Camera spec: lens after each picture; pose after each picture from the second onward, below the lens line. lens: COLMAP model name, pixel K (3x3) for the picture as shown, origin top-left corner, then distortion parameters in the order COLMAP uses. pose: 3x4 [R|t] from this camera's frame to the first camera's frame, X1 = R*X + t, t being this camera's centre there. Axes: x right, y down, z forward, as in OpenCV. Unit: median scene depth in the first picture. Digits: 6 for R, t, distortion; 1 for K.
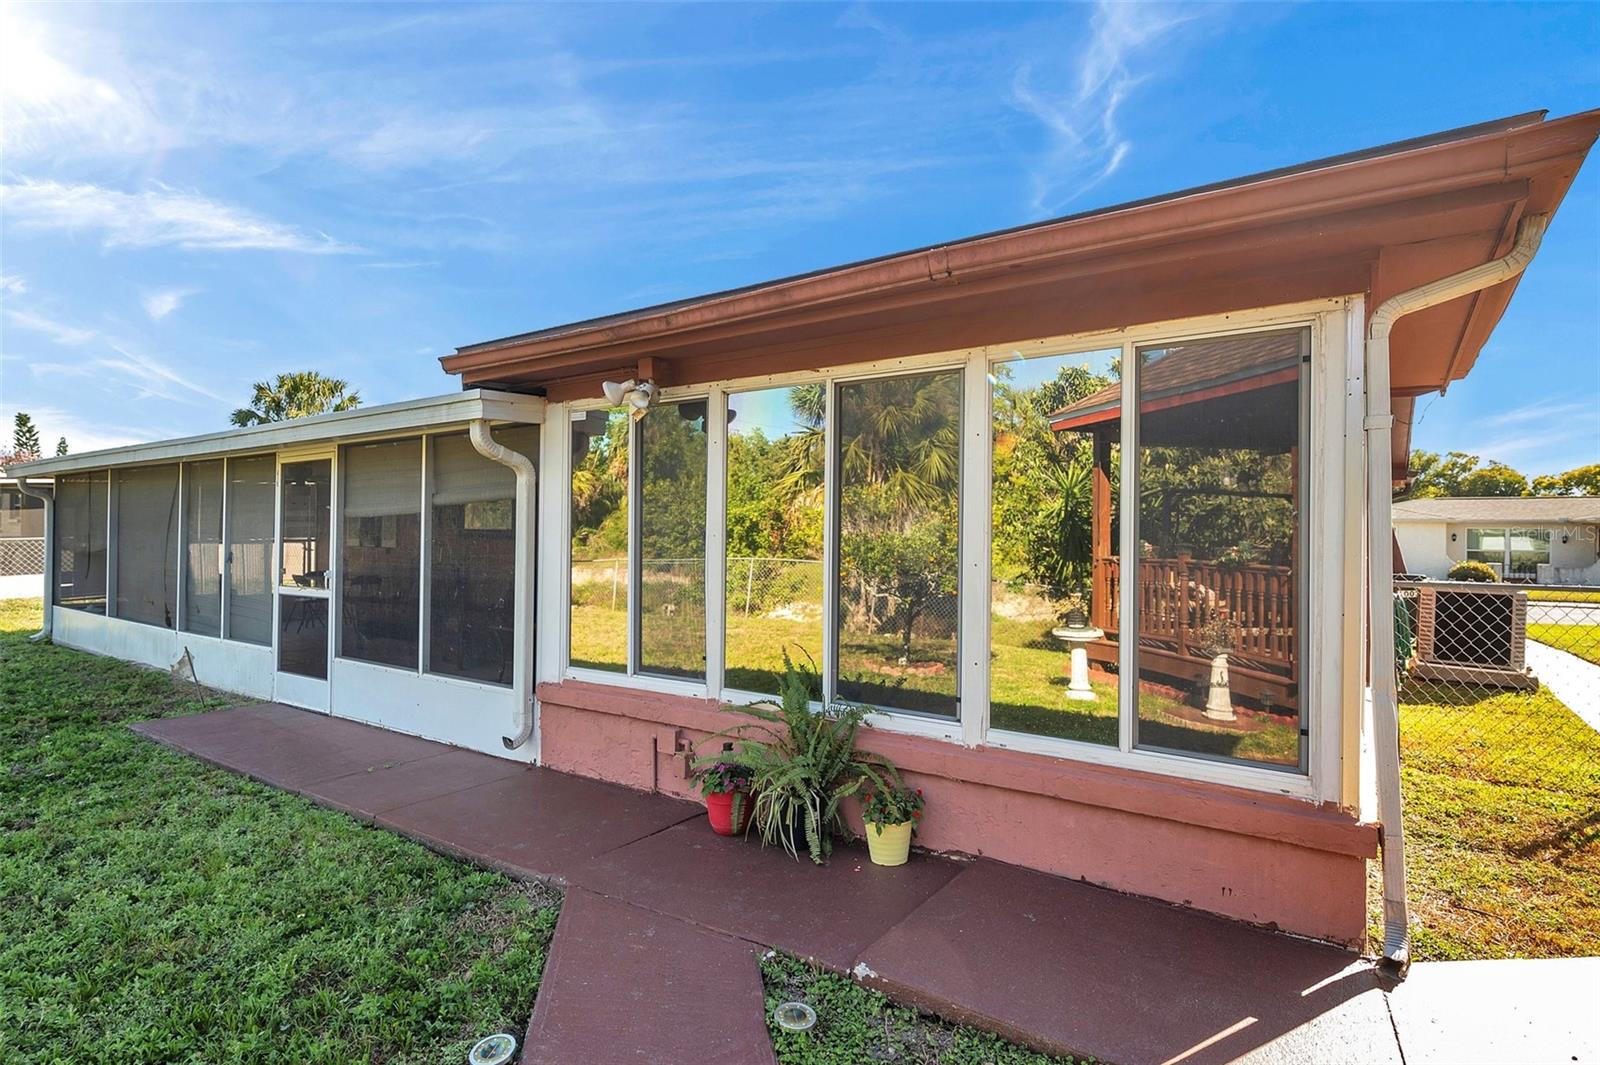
lens RADIAL K [[822.7, 0, 801.5], [0, 822.7, 528.6], [0, 0, 1]] dist [0.000783, 0.000419]
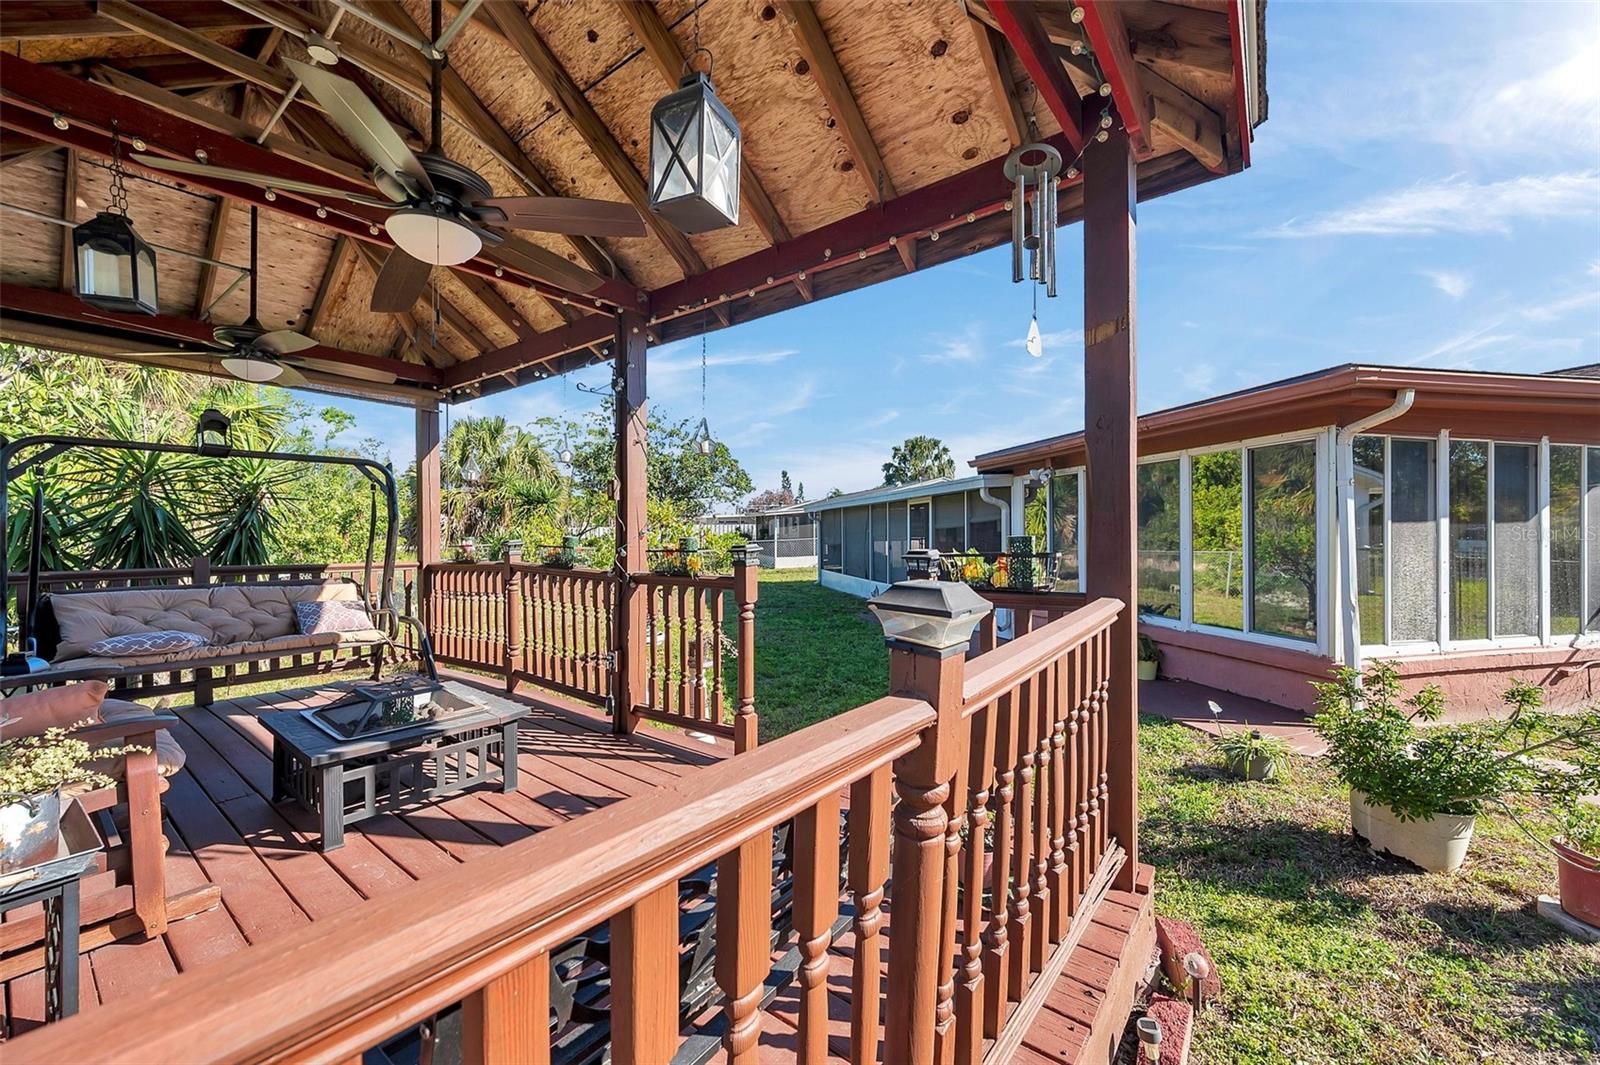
lens RADIAL K [[630.5, 0, 797.6], [0, 630.5, 529.9], [0, 0, 1]] dist [-0.000806, -0.000105]
pose [[0.741545, -0.015327, -0.670728, 0.283801], [0.015173, 0.999866, -0.006074, -0.005735], [0.670731, -0.005673, 0.741679, -0.466237]]
